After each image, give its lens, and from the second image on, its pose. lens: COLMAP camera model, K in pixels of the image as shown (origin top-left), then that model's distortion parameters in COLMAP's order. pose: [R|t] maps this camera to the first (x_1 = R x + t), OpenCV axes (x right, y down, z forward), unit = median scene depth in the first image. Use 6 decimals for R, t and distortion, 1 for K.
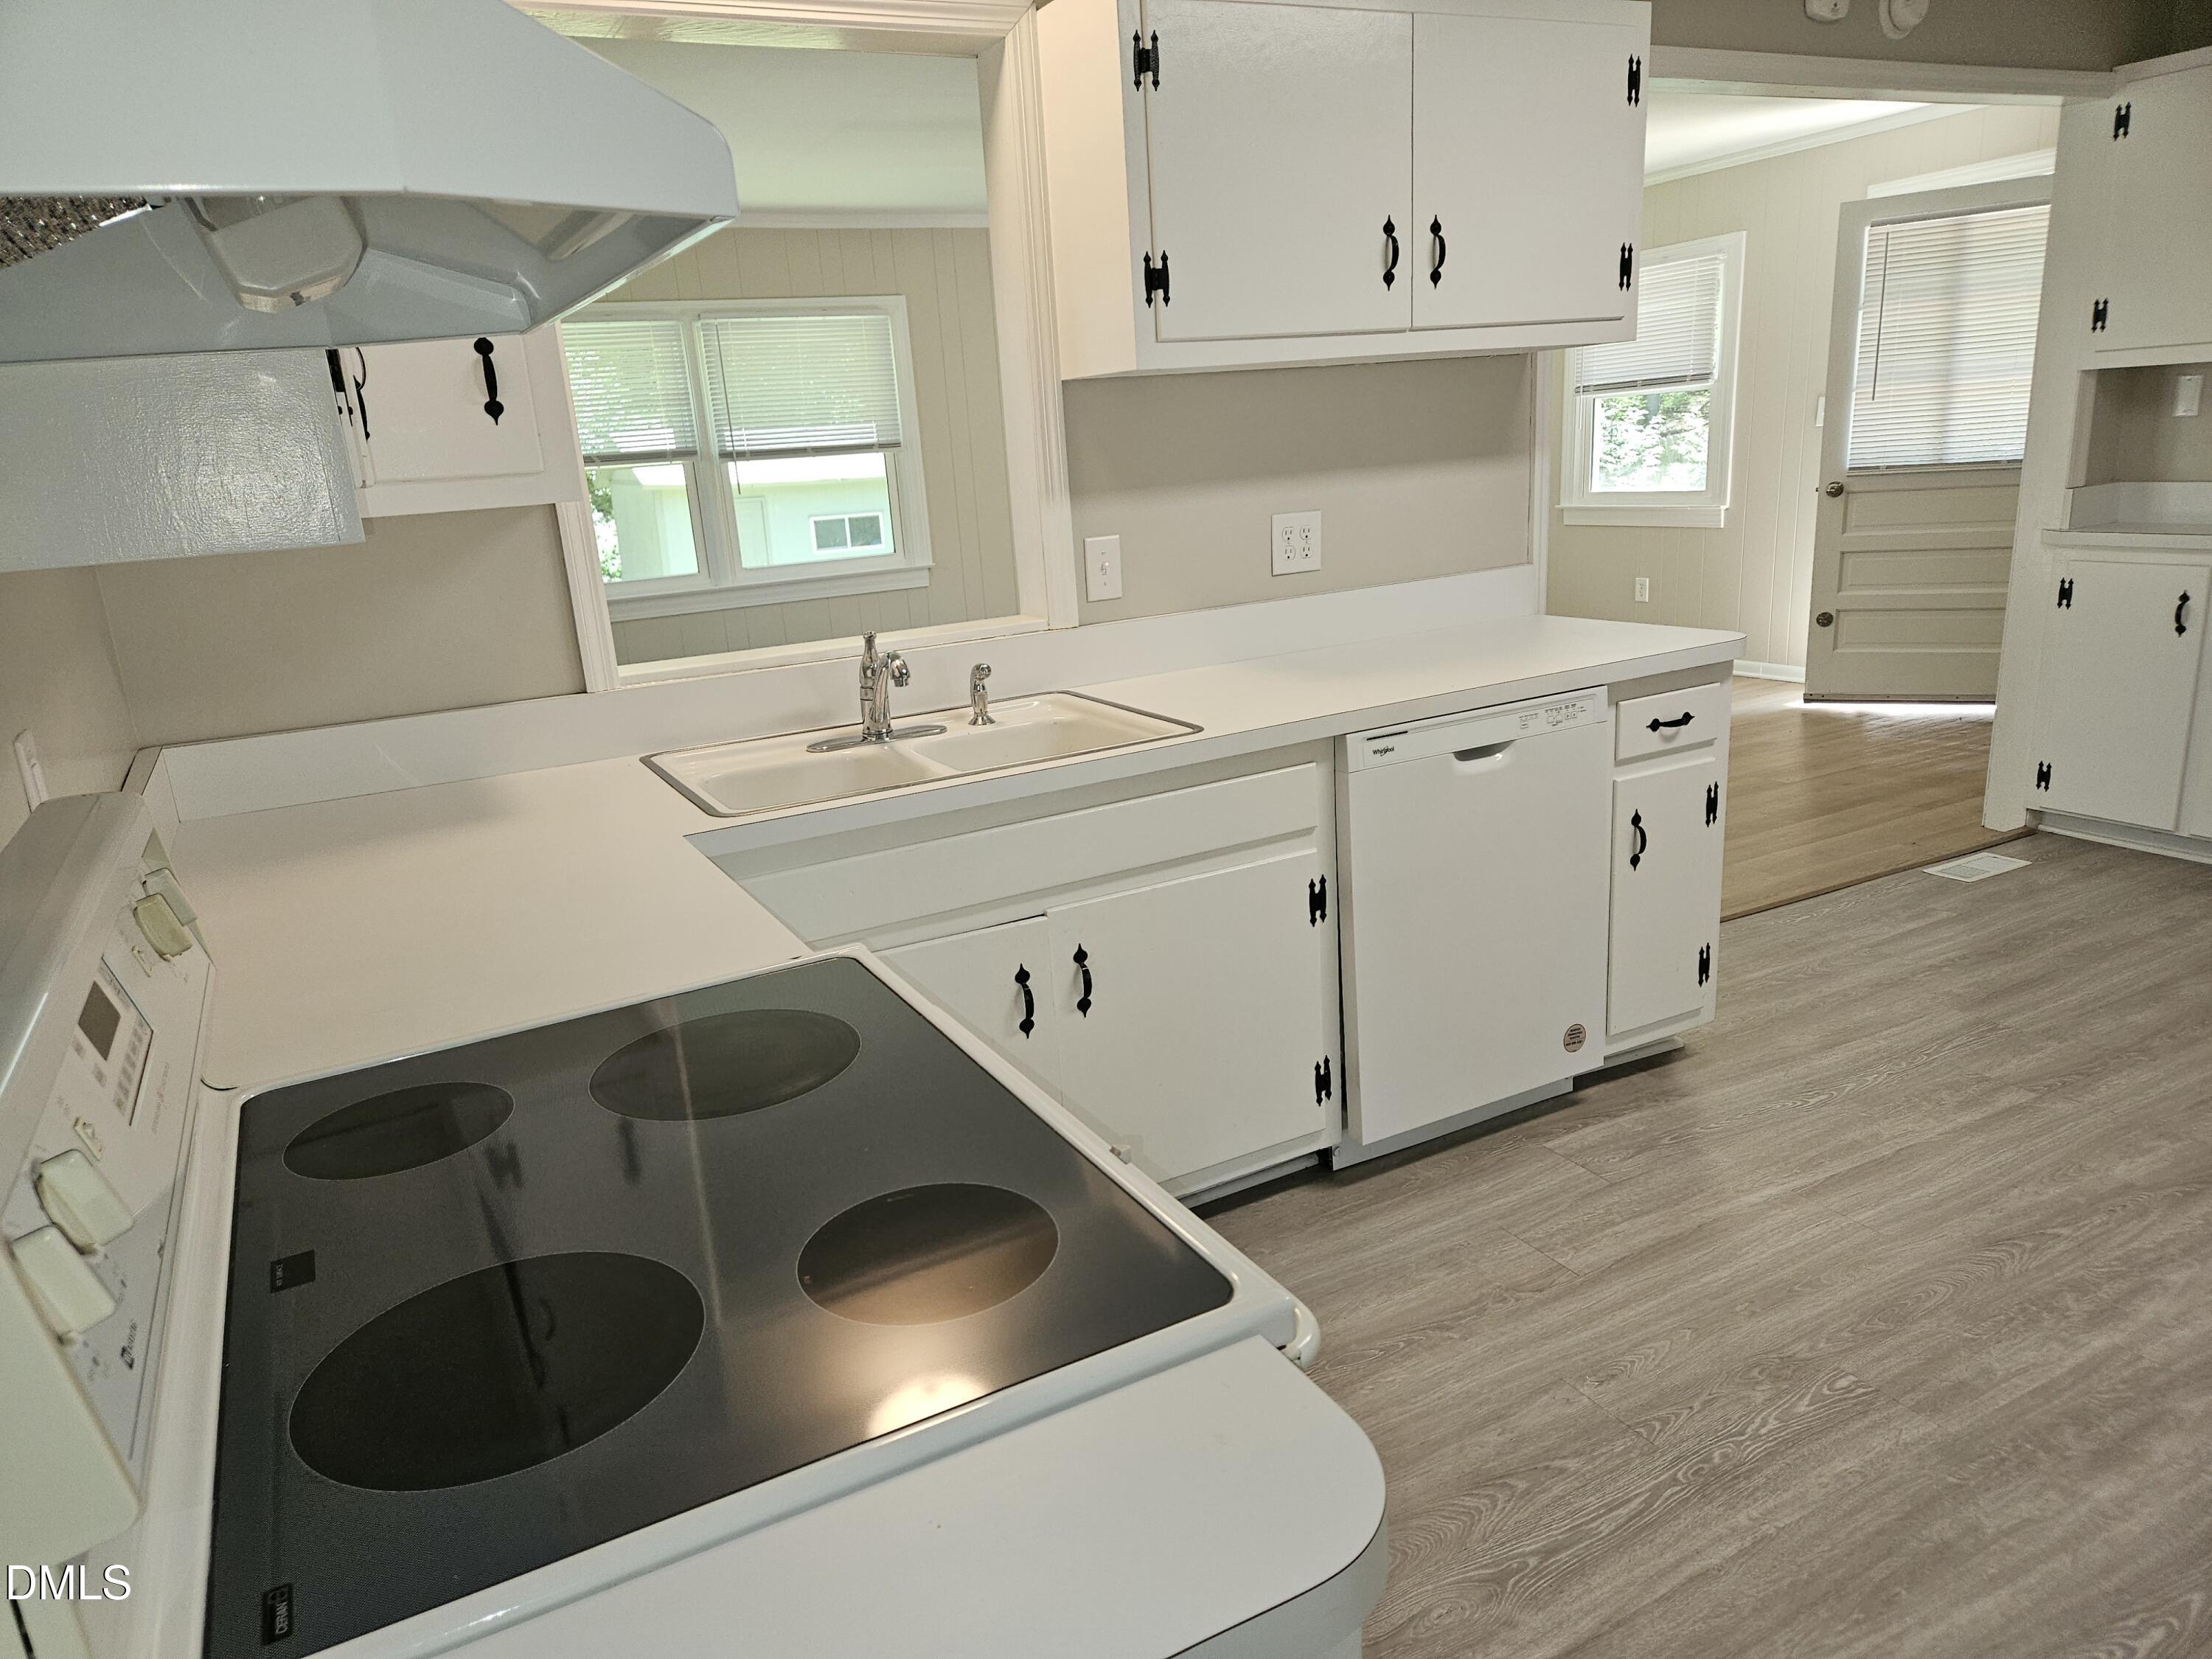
lens RADIAL K [[1474.7, 0, 1083.3], [0, 1474.7, 858.6], [0, 0, 1]] dist [0.076266, -0.055696]
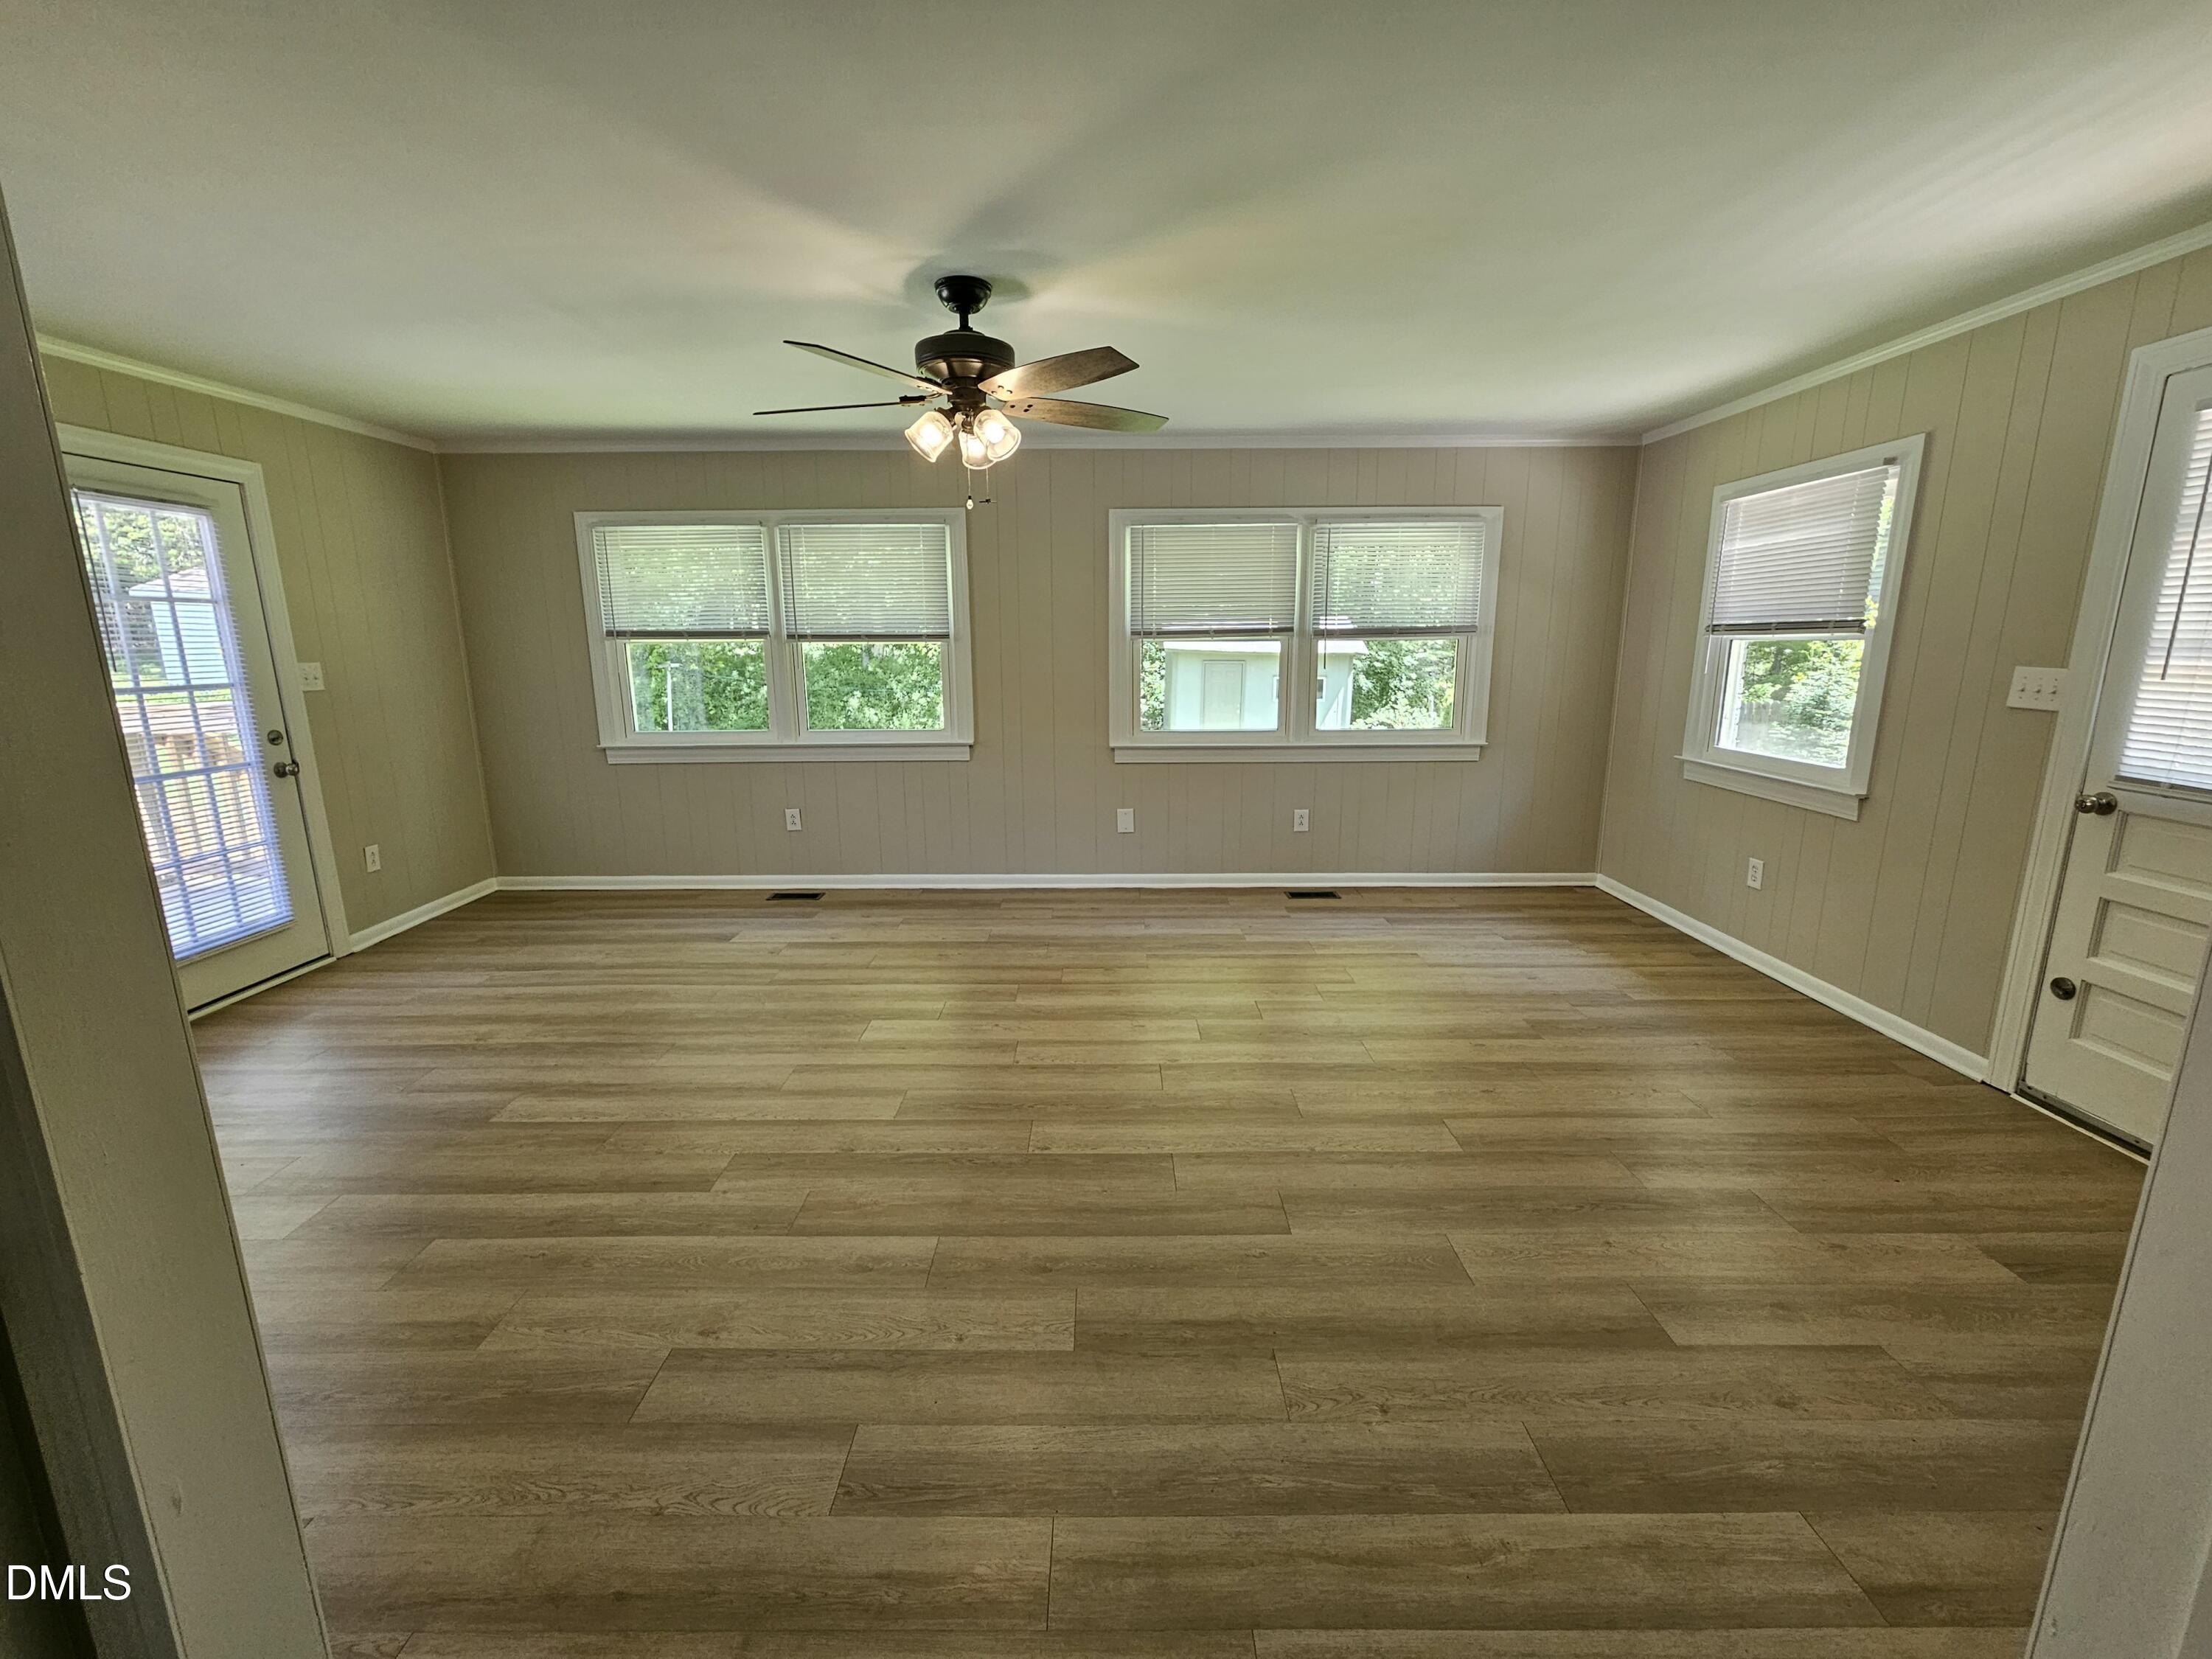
lens RADIAL K [[913.0, 0, 1101.7], [0, 913.0, 821.5], [0, 0, 1]] dist [0.006397, -0.000457]
pose [[0.883374, 0.155987, -0.441948, 0.803083], [-0.181713, 0.983218, -0.016183, -0.396345], [0.432007, 0.094603, 0.896895, 1.158678]]
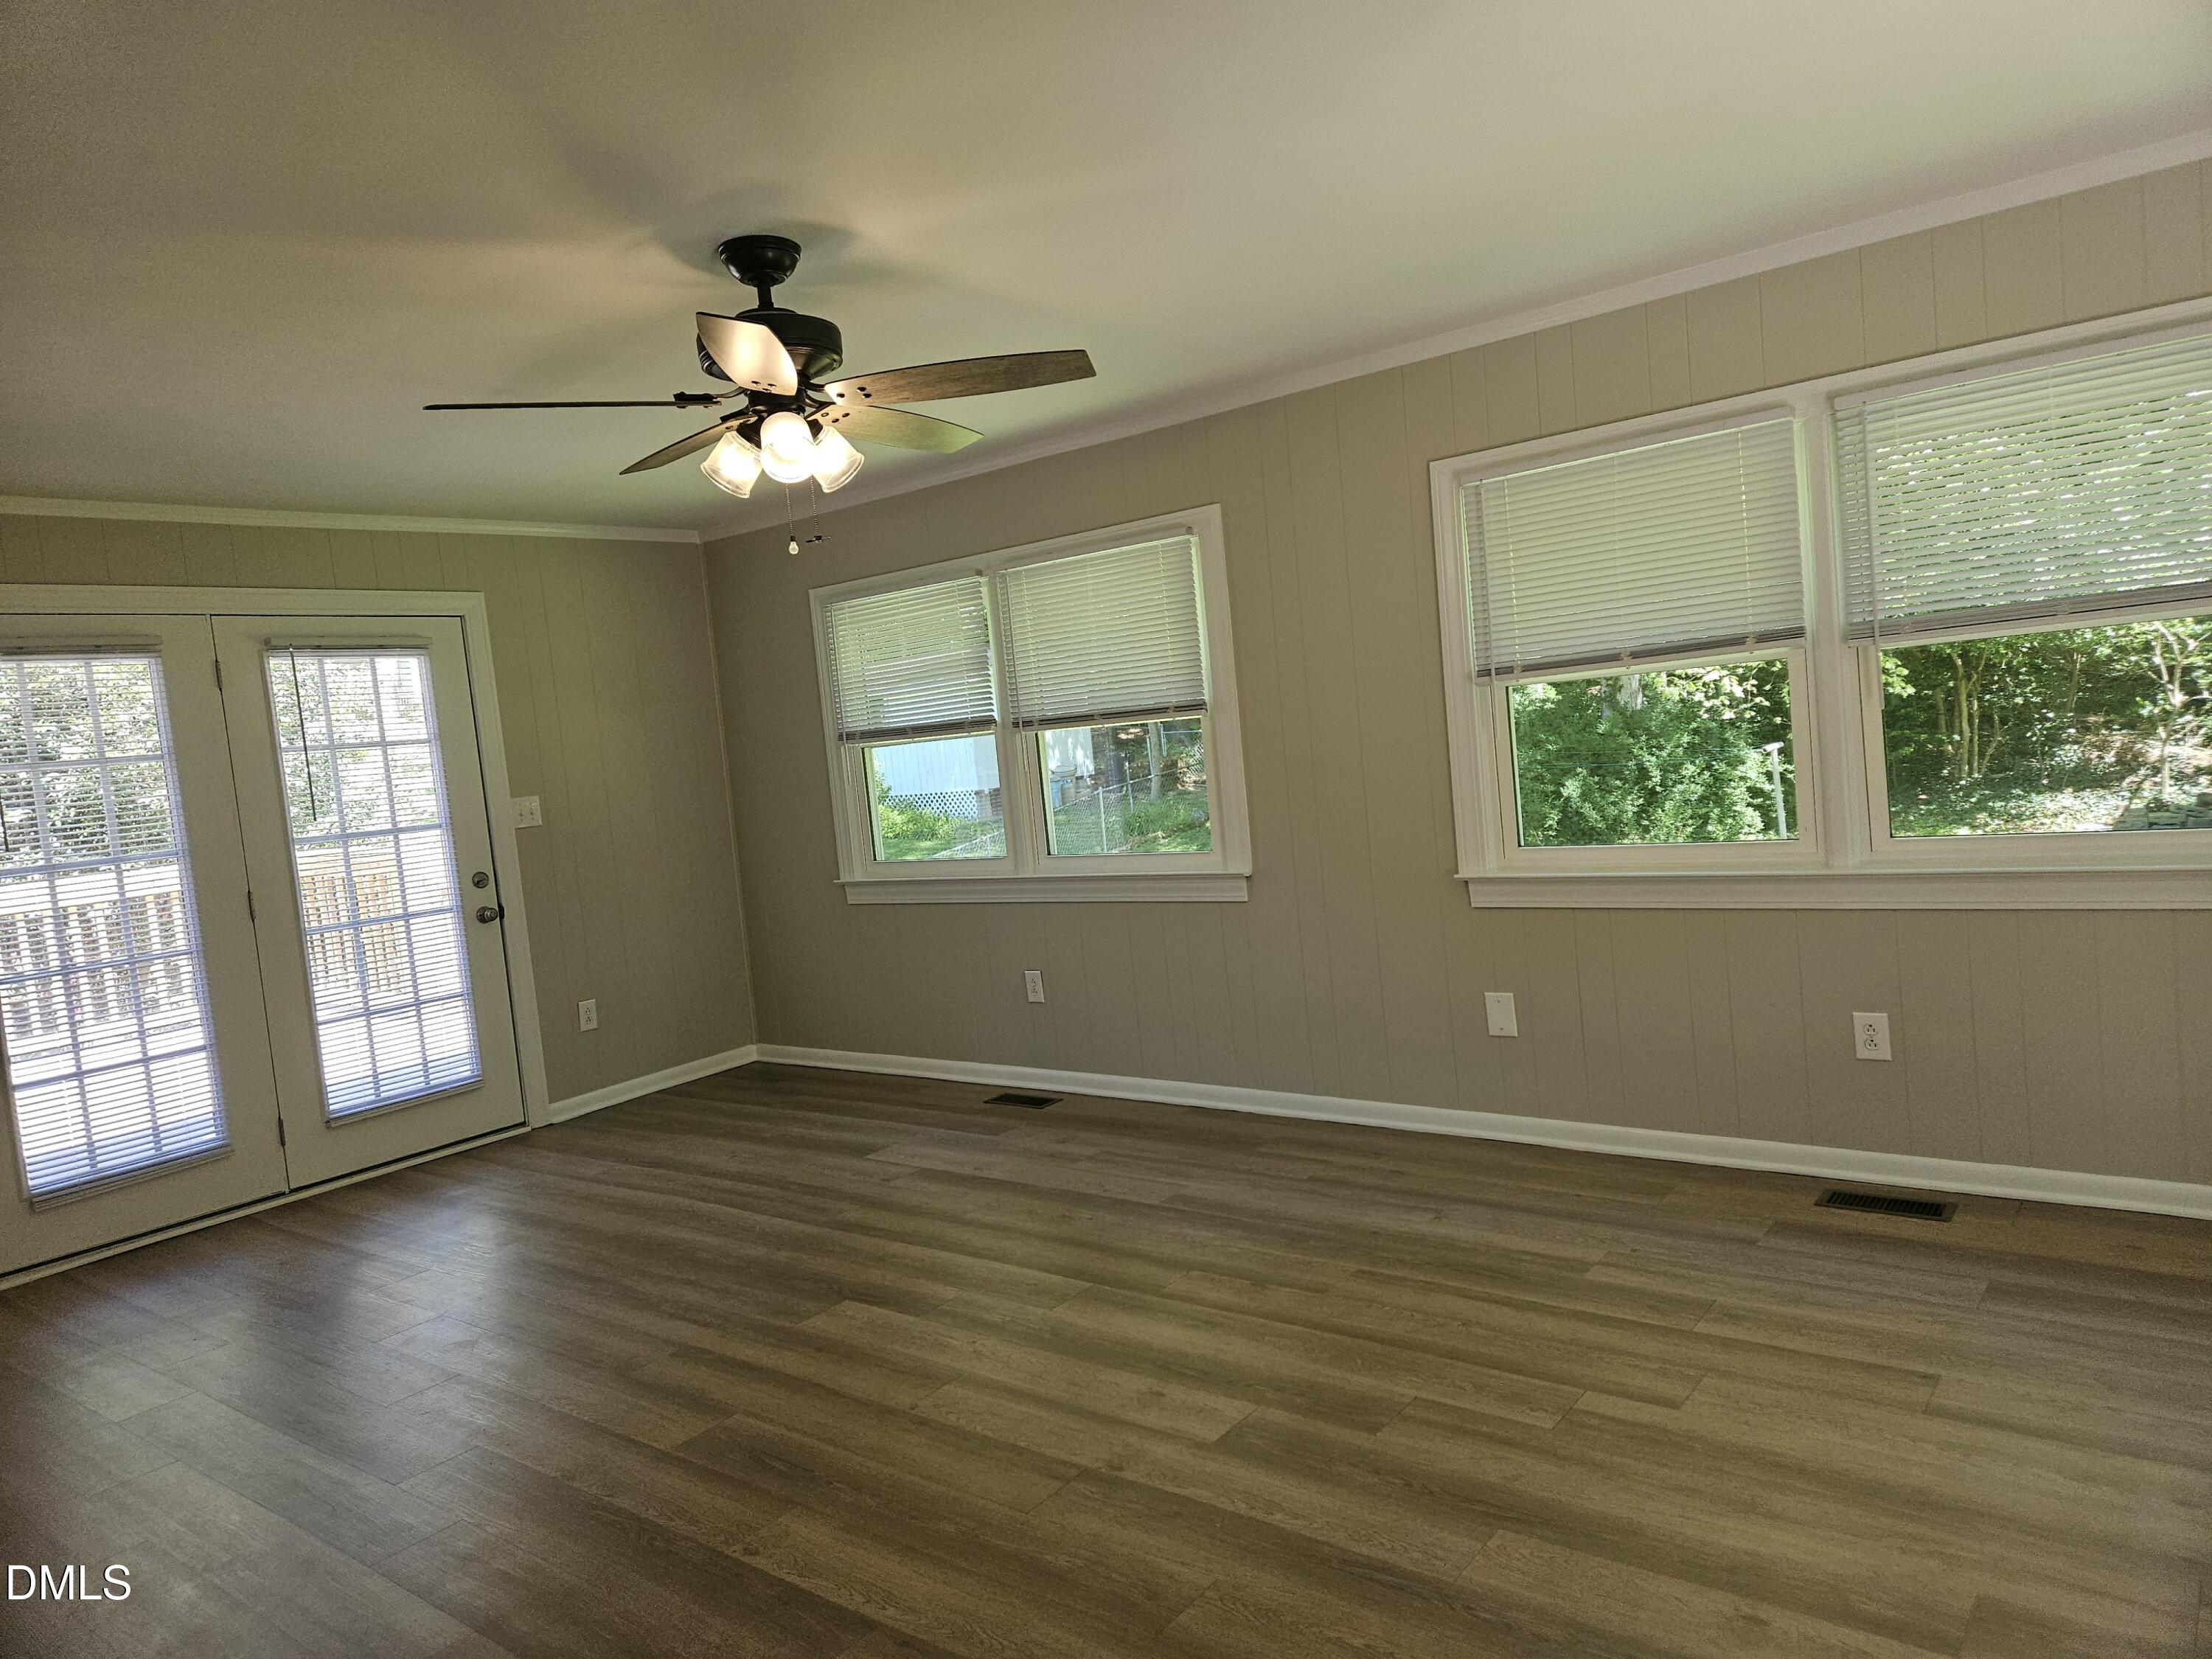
lens RADIAL K [[1474.7, 0, 1074.5], [0, 1474.7, 821.7], [0, 0, 1]] dist [0.076266, -0.055696]
pose [[0.403104, 0.087859, -0.910927, 1.306167], [-0.185580, 0.982548, 0.012644, -0.580316], [0.896140, 0.163953, 0.412374, 1.730527]]
